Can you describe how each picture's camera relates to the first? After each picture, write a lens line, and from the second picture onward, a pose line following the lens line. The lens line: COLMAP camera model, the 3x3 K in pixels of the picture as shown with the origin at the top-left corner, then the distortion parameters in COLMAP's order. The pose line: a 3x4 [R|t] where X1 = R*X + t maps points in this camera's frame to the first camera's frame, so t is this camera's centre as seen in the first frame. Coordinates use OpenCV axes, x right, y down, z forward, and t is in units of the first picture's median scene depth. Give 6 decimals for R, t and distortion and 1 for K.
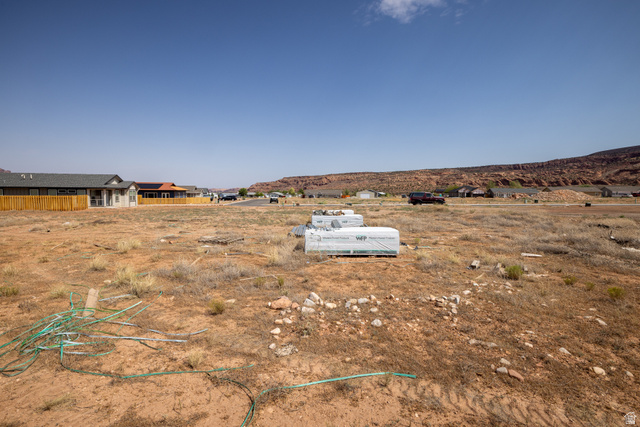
lens RADIAL K [[306.0, 0, 320.4], [0, 306.0, 202.6], [0, 0, 1]] dist [0.001360, 0.000727]
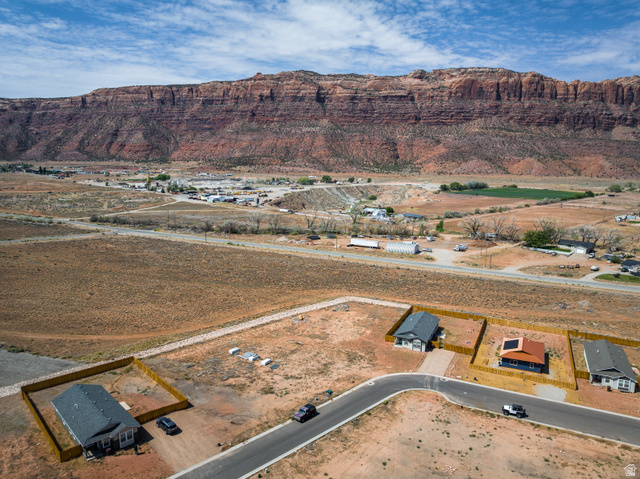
lens RADIAL K [[452.1, 0, 318.9], [0, 452.1, 237.3], [0, 0, 1]] dist [-0.052181, 0.025673]
pose [[-0.570445, 0.128525, -0.811217, 0.072585], [-0.037387, 0.982594, 0.181967, -0.045719], [0.820484, 0.134131, -0.555711, 0.080562]]
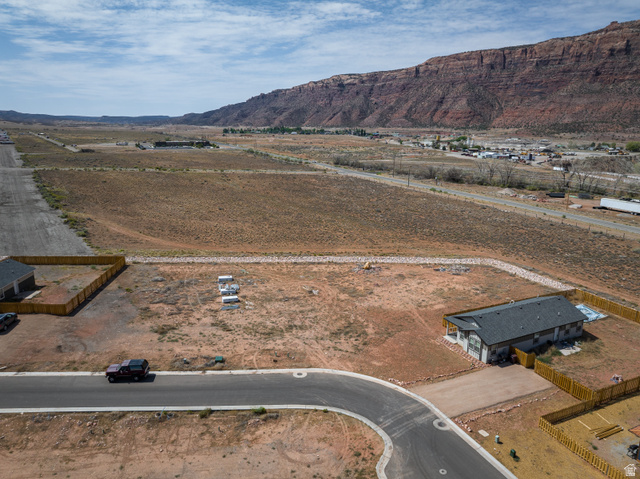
lens RADIAL K [[452.1, 0, 318.9], [0, 452.1, 237.3], [0, 0, 1]] dist [-0.052181, 0.025673]
pose [[-0.964989, 0.049707, -0.257536, 0.005034], [-0.020175, 0.964902, 0.261833, -0.027341], [0.261512, 0.257861, -0.930118, 0.084890]]
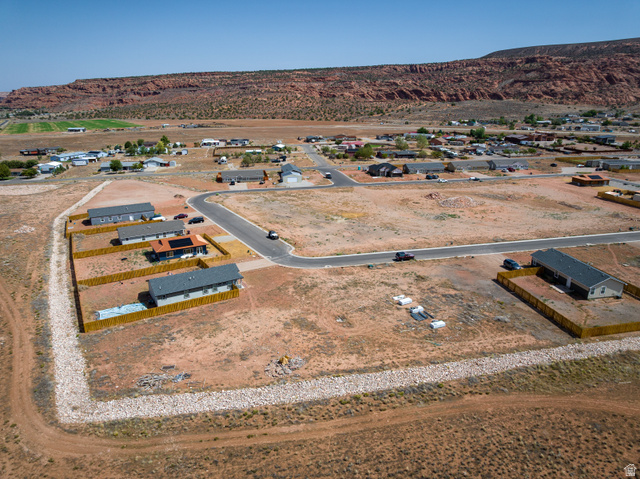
lens RADIAL K [[452.1, 0, 318.9], [0, 452.1, 237.3], [0, 0, 1]] dist [-0.052181, 0.025673]
pose [[0.929552, -0.118555, 0.349111, -0.042348], [0.019737, 0.961534, 0.273977, -0.034340], [-0.368163, -0.247786, 0.896135, -0.048542]]
